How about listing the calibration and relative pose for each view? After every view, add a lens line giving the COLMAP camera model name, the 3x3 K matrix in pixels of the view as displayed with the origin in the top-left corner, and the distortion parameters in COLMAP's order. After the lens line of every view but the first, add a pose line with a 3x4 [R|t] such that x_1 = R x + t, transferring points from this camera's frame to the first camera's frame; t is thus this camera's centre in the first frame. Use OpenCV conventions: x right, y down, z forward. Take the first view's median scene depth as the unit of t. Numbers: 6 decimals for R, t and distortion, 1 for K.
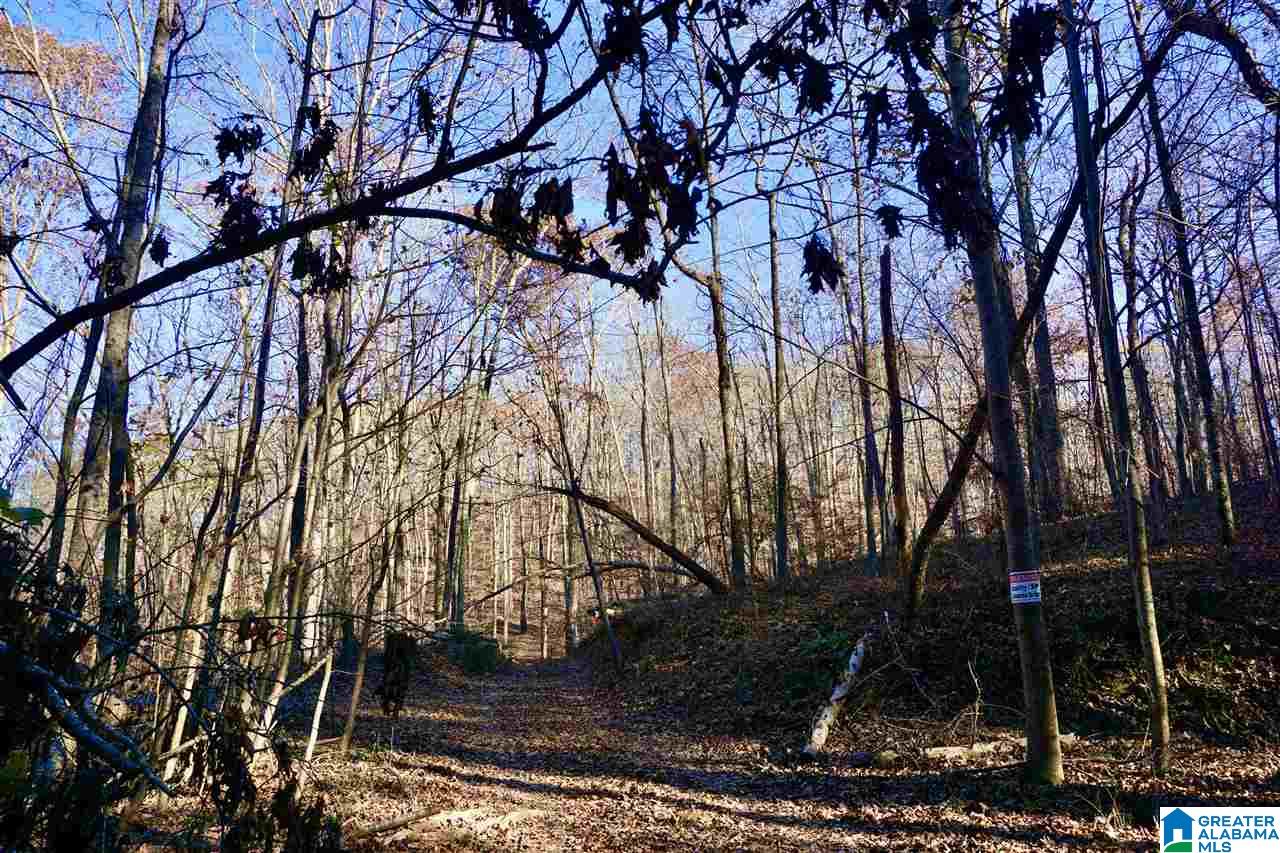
lens RADIAL K [[873.0, 0, 643.2], [0, 873.0, 428.8], [0, 0, 1]] dist [-0.056166, 0.035730]
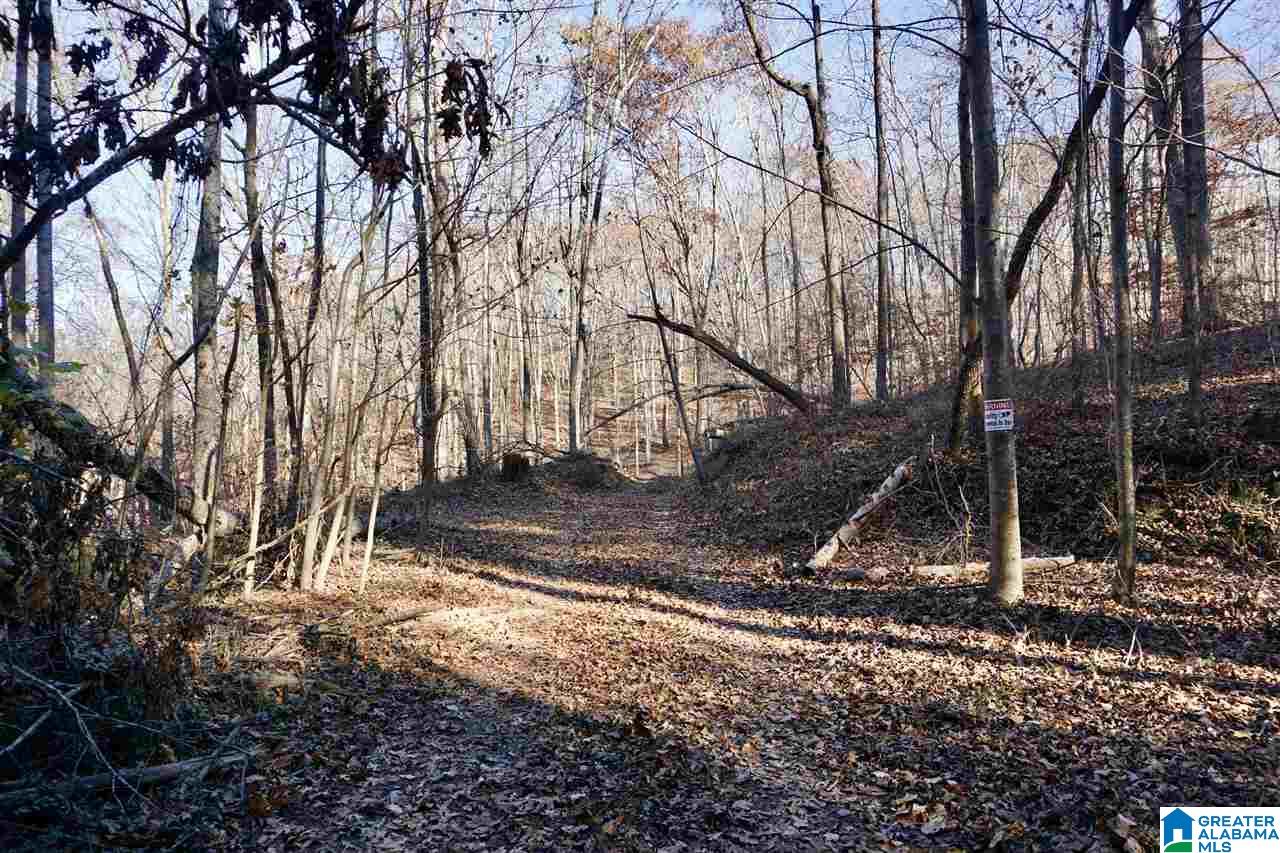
lens RADIAL K [[867.4, 0, 640.3], [0, 867.4, 432.1], [0, 0, 1]] dist [-0.039903, 0.035555]
pose [[0.981912, -0.009304, -0.189107, 0.168256], [0.048582, 0.977734, 0.204149, -0.014941], [0.182997, -0.209644, 0.960501, -0.023943]]
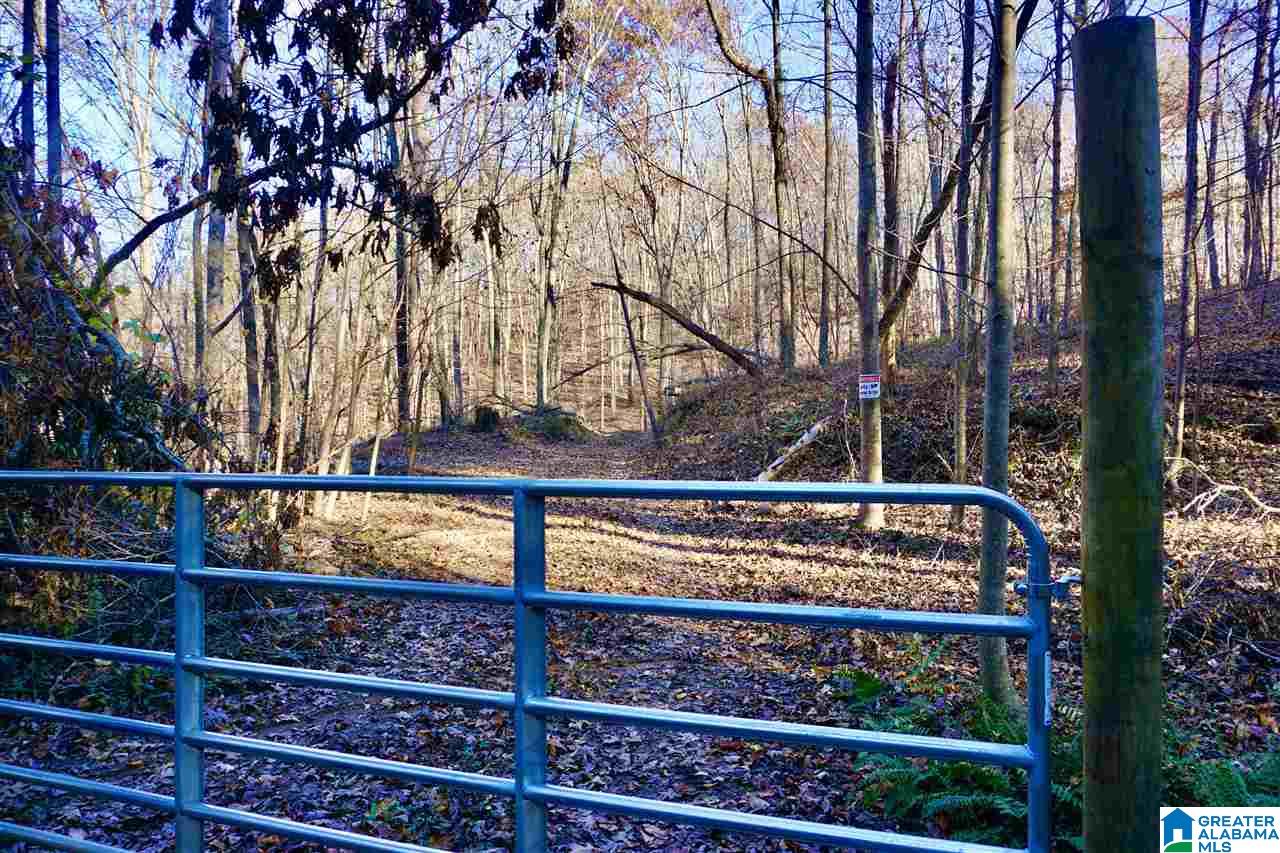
lens RADIAL K [[878.3, 0, 638.0], [0, 878.3, 421.7], [0, 0, 1]] dist [-0.021285, -0.000684]
pose [[0.987677, 0.017042, -0.155578, 0.228191], [0.021809, 0.969370, 0.244633, -0.070006], [0.154982, -0.245011, 0.957053, -0.239891]]
